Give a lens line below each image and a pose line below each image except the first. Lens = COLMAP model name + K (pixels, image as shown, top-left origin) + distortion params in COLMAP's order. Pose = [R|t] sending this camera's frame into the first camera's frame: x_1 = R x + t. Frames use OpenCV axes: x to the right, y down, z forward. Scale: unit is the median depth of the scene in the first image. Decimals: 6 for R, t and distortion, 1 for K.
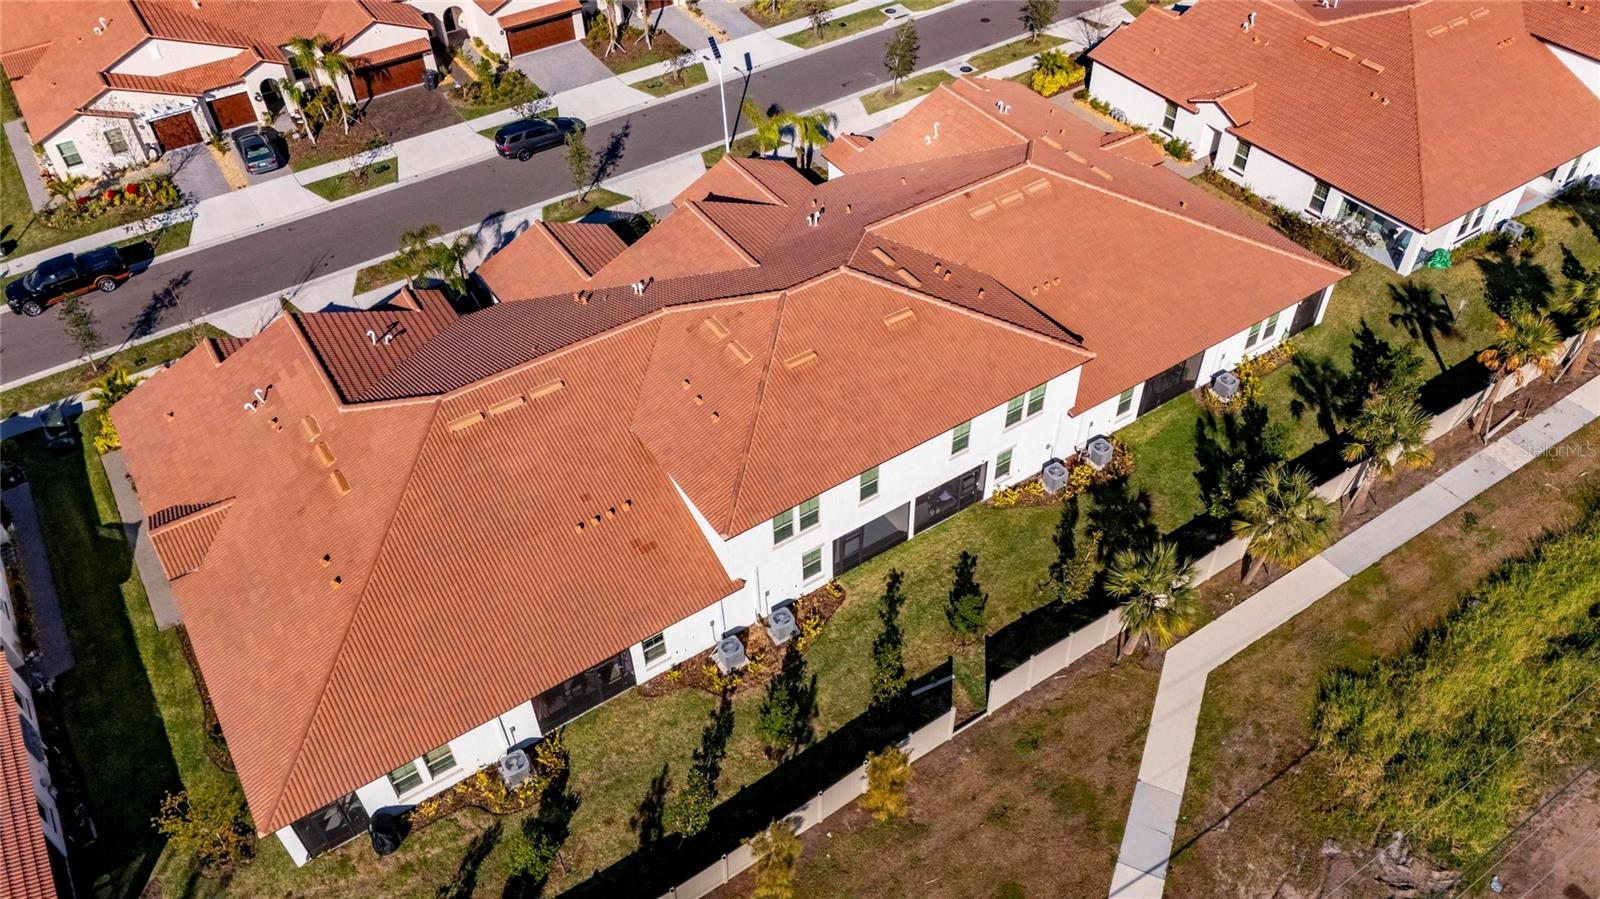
lens RADIAL K [[1177.5, 0, 810.4], [0, 1177.5, 445.9], [0, 0, 1]] dist [0.076247, -0.071254]
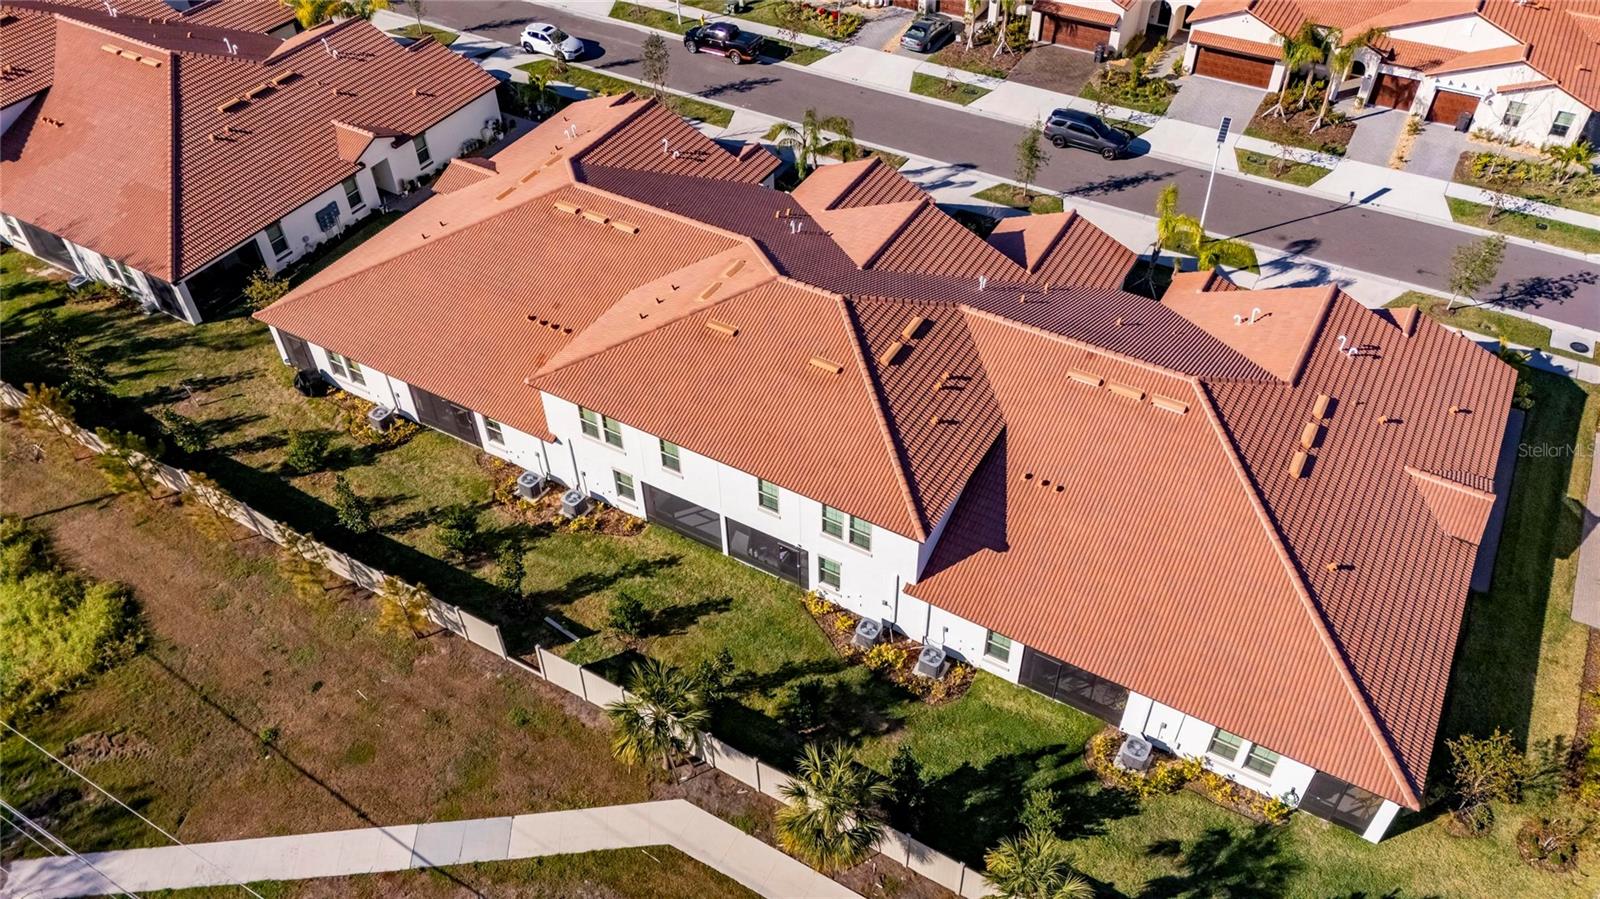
lens RADIAL K [[1177.5, 0, 813.1], [0, 1177.5, 448.5], [0, 0, 1]] dist [0.076247, -0.071254]
pose [[0.447407, 0.625325, -0.639371, 0.631425], [-0.618793, 0.732611, 0.283509, -0.283528], [0.645696, 0.268794, 0.714722, 0.294080]]
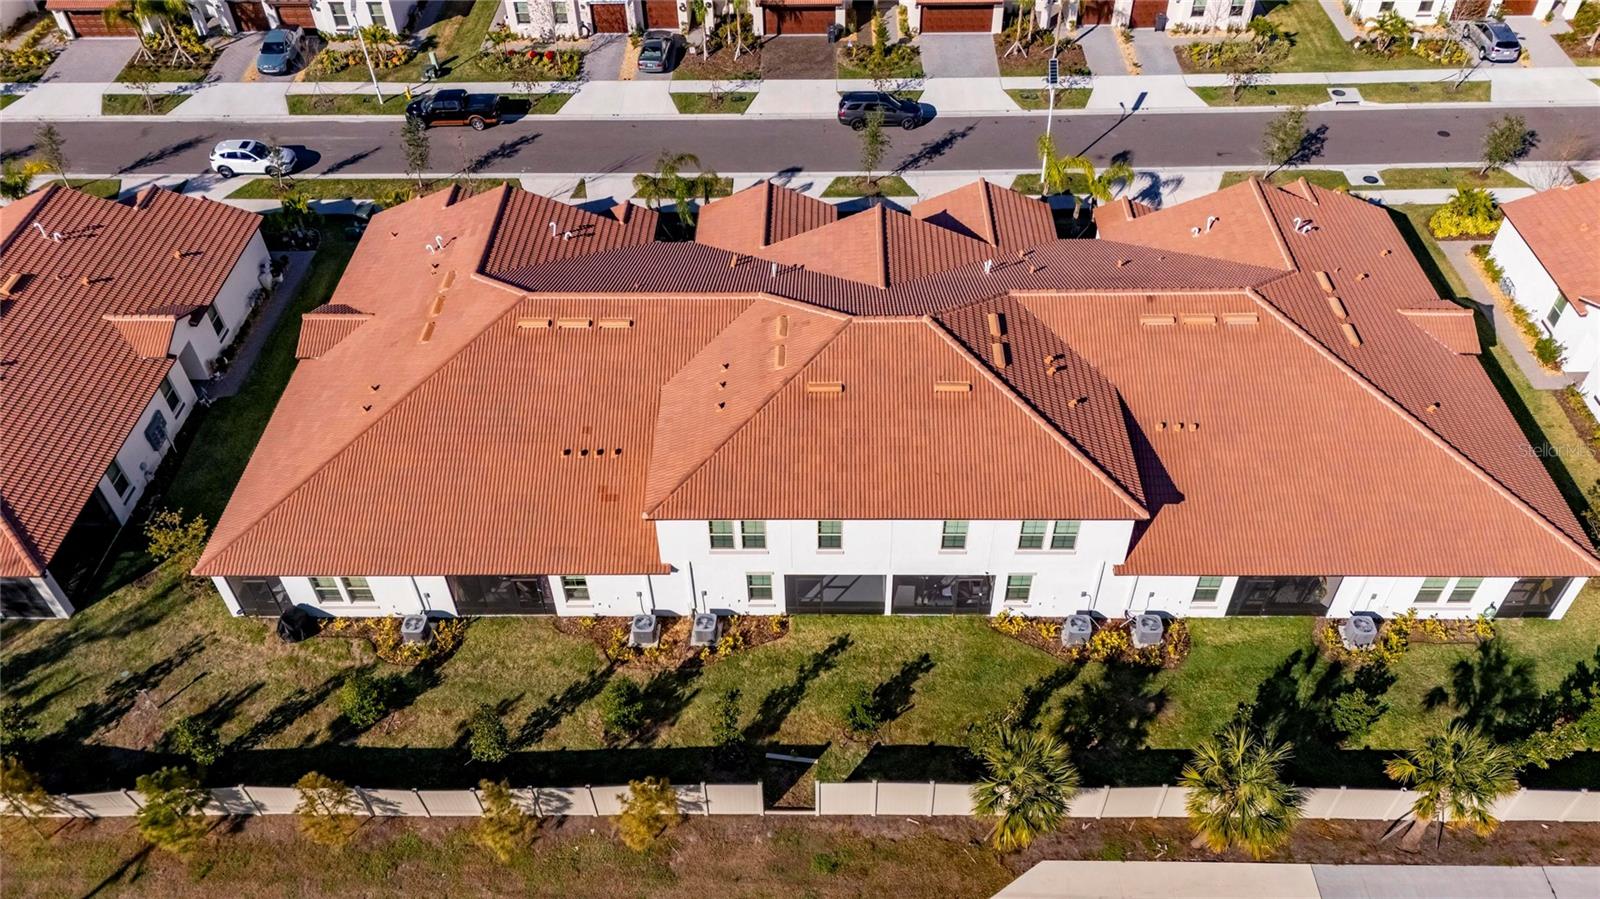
lens RADIAL K [[1177.5, 0, 811.7], [0, 1177.5, 456.8], [0, 0, 1]] dist [0.076247, -0.071254]
pose [[0.826885, 0.398456, -0.396855, 0.324240], [-0.392632, 0.914258, 0.099861, -0.095432], [0.402618, 0.073244, 0.912433, 0.109444]]
